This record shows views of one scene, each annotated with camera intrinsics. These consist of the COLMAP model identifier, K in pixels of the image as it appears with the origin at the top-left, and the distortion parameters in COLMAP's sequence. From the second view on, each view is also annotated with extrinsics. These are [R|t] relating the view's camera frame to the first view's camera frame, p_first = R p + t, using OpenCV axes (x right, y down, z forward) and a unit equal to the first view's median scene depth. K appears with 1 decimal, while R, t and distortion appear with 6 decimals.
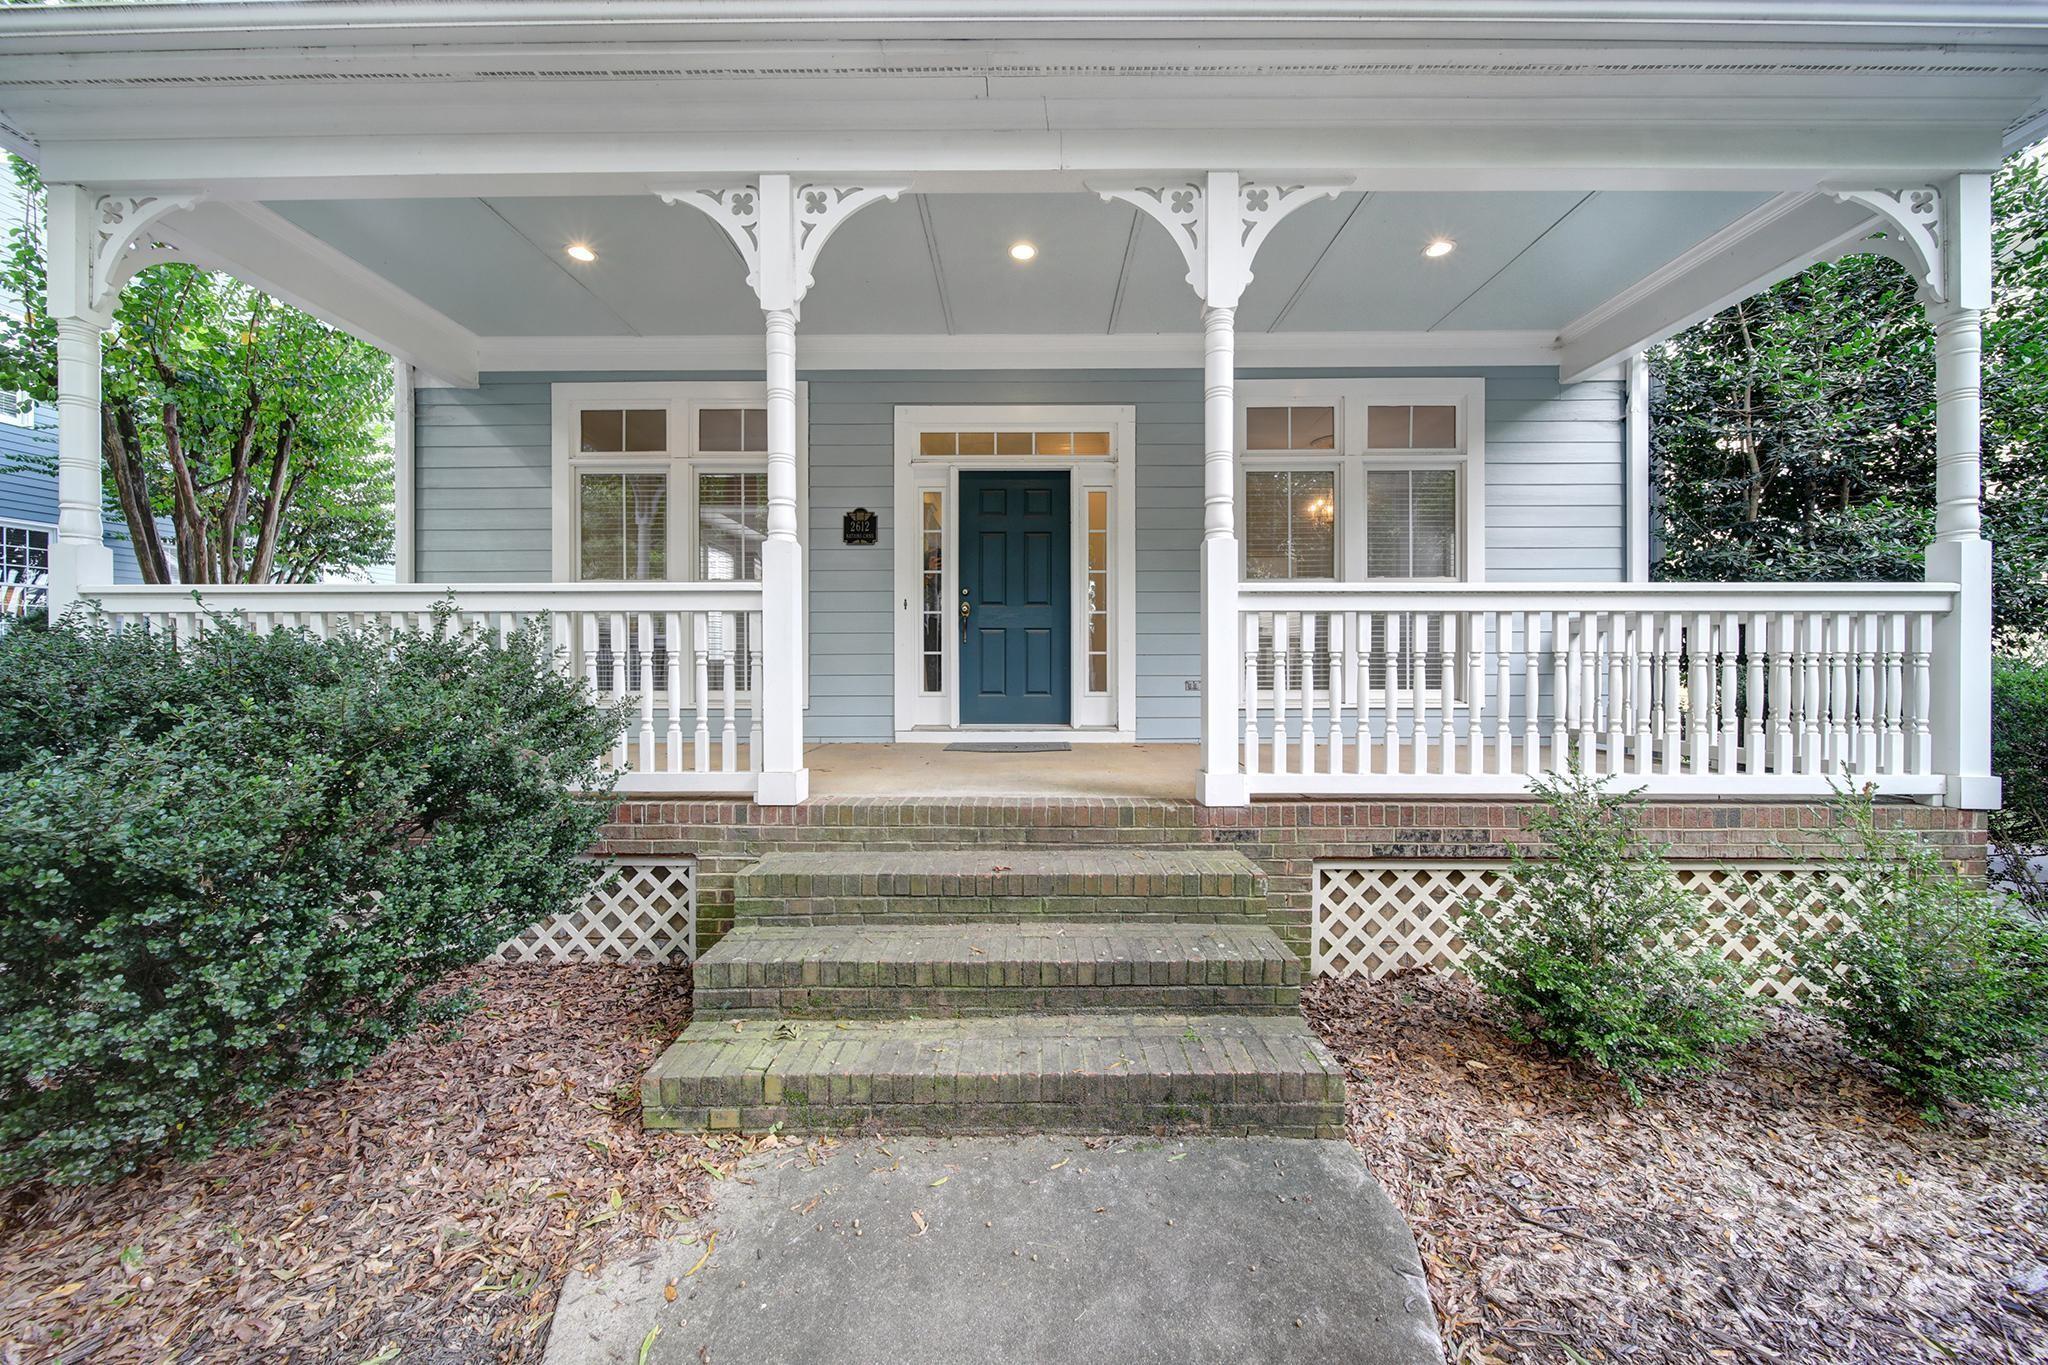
lens RADIAL K [[717.5, 0, 1025.4], [0, 717.5, 679.2], [0, 0, 1]] dist [-0.001235, 0.000009]
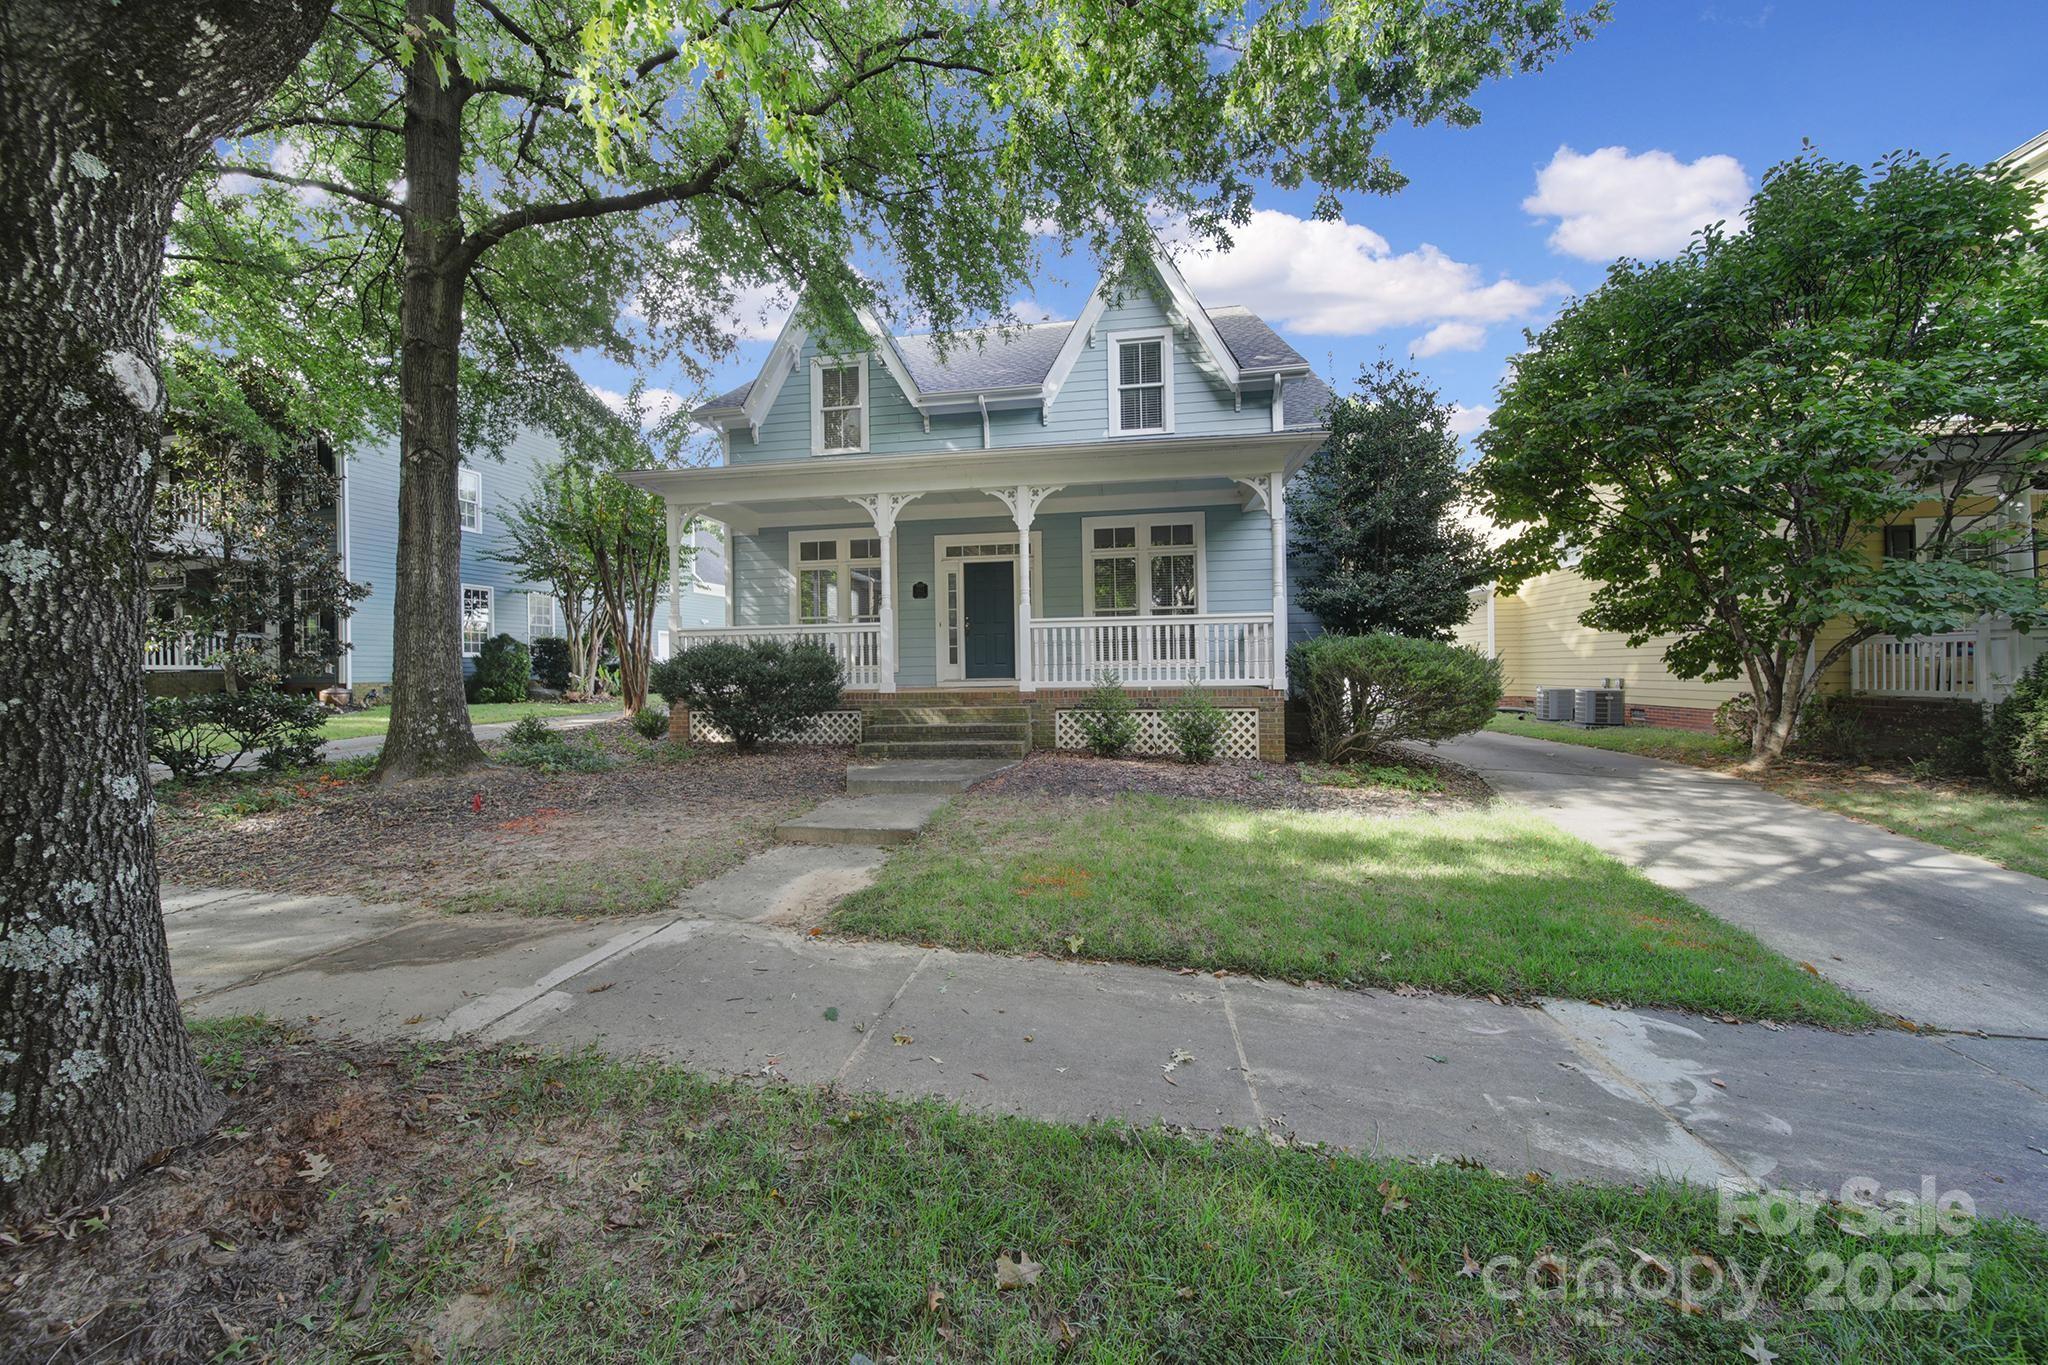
lens RADIAL K [[717.5, 0, 1025.4], [0, 717.5, 679.2], [0, 0, 1]] dist [-0.001235, 0.000009]
pose [[0.990144, -0.014118, -0.139340, 0.402914], [0.013599, 0.999897, -0.004677, 0.078665], [0.139392, 0.002736, 0.990234, -1.169578]]
